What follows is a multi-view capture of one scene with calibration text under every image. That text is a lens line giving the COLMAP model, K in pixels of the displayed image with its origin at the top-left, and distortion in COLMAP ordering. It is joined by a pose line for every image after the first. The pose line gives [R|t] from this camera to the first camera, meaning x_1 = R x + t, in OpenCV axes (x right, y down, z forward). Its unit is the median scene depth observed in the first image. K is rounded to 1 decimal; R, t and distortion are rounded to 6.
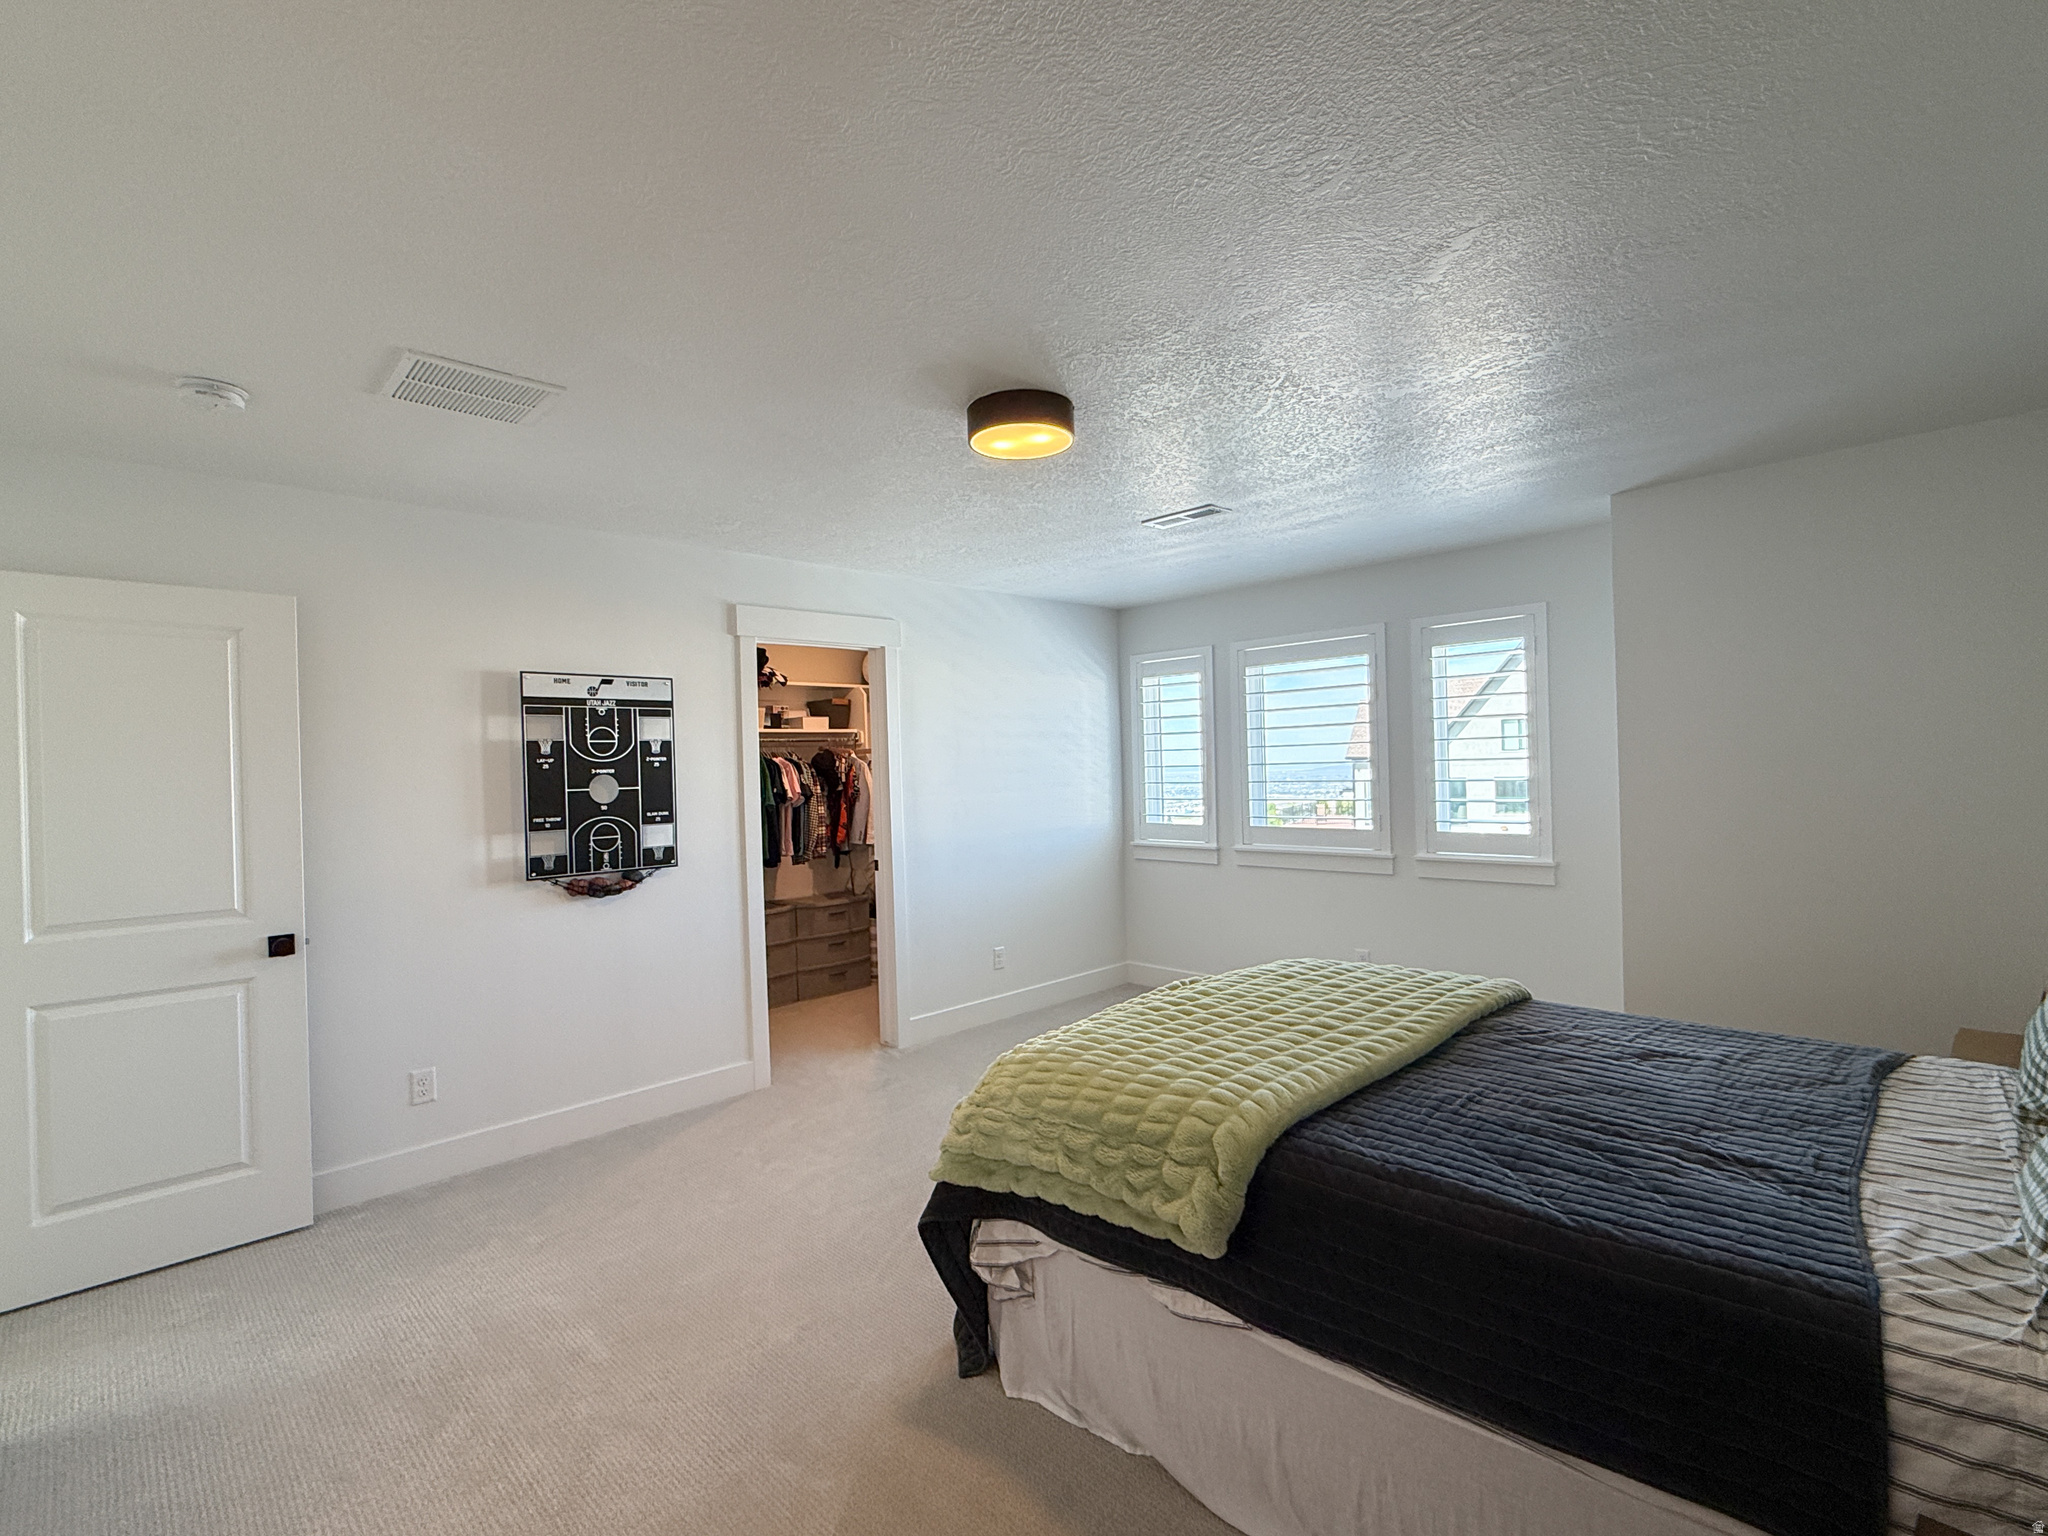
lens RADIAL K [[939.5, 0, 1024.0], [0, 939.5, 768.0], [0, 0, 1]] dist [-0.017254, -0.000075]
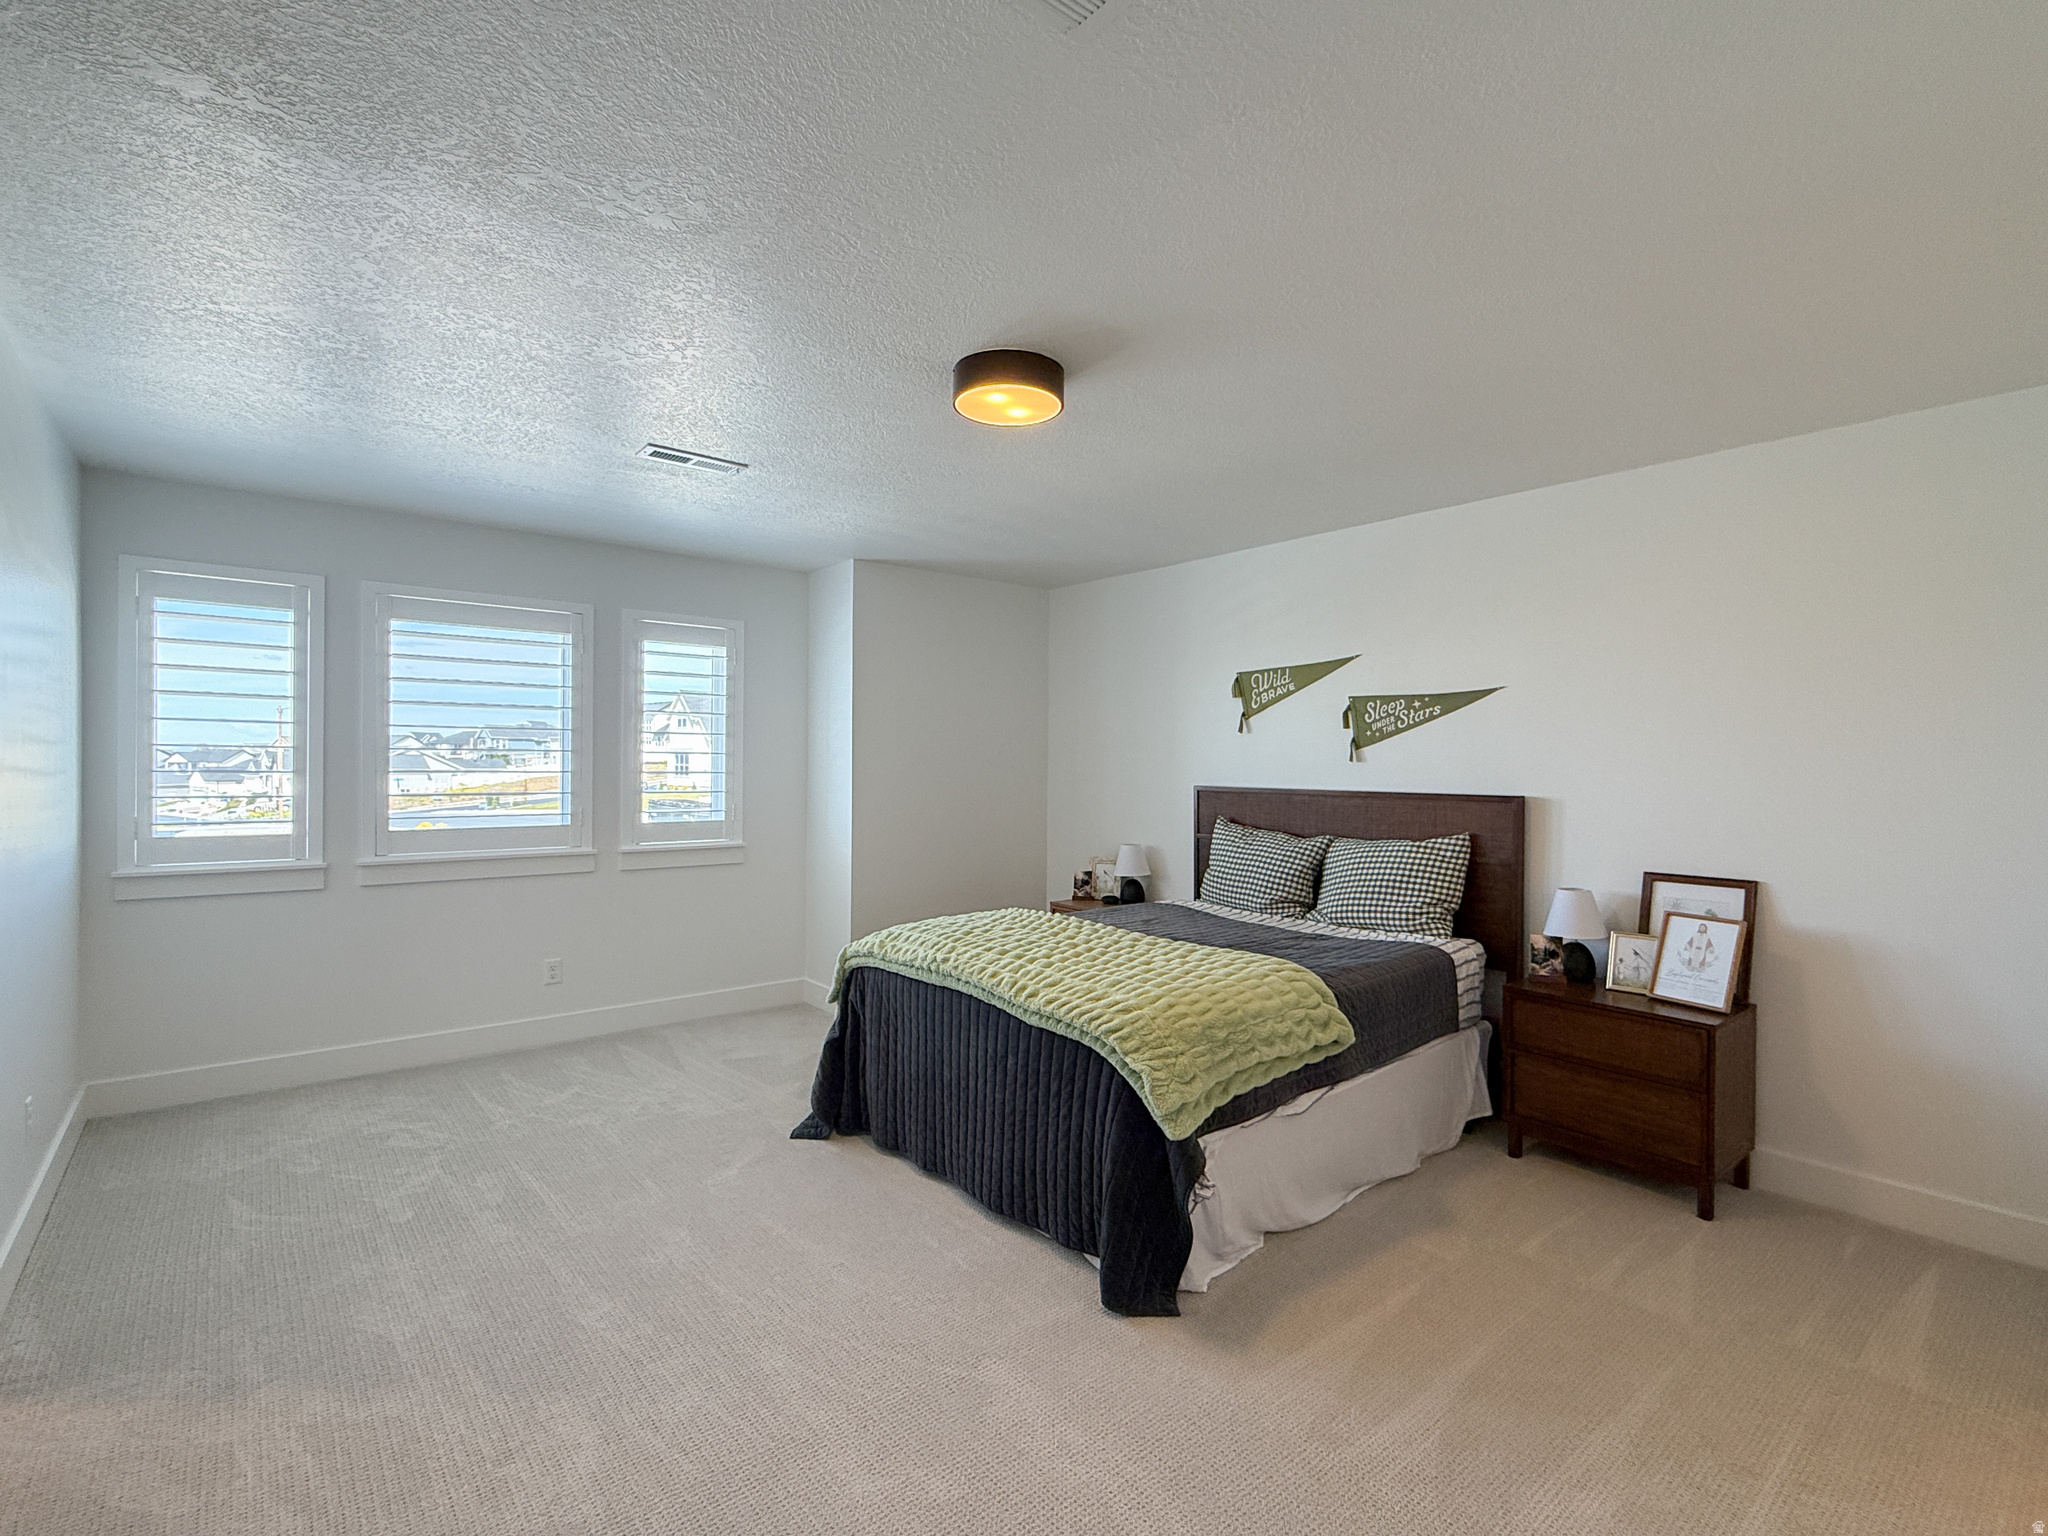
lens RADIAL K [[939.5, 0, 1024.0], [0, 939.5, 768.0], [0, 0, 1]] dist [-0.017254, -0.000075]
pose [[0.067766, 0.020460, 0.997491, -0.521870], [-0.016150, 0.999681, -0.019408, 0.020922], [-0.997571, -0.014794, 0.068075, 0.500511]]
